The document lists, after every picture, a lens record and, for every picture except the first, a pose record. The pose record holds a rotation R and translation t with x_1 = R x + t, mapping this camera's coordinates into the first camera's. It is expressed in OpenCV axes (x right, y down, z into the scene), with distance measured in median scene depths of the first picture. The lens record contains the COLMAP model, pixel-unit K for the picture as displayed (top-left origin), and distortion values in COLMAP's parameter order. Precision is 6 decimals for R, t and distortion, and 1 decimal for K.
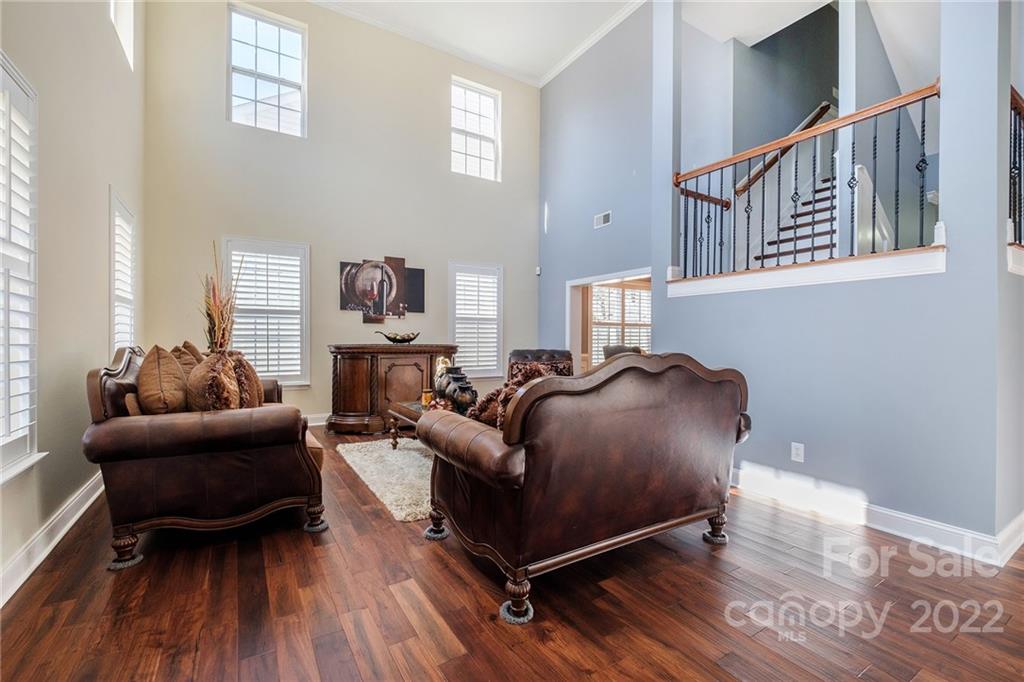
lens RADIAL K [[452.8, 0, 512.0], [0, 452.8, 341.0], [0, 0, 1]] dist [-0.000719, 0.000022]
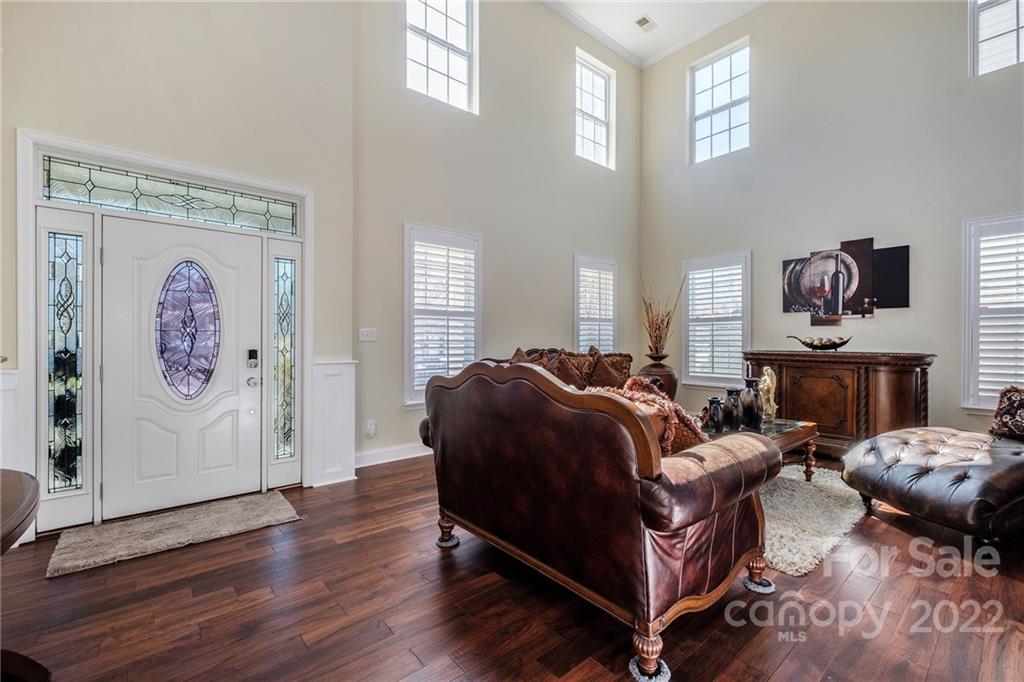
lens RADIAL K [[452.8, 0, 512.0], [0, 452.8, 341.0], [0, 0, 1]] dist [-0.000719, 0.000022]
pose [[0.135586, -0.007762, -0.990735, 0.453859], [-0.011506, 0.999890, -0.009408, 0.003501], [0.990699, 0.012675, 0.135482, 0.328046]]
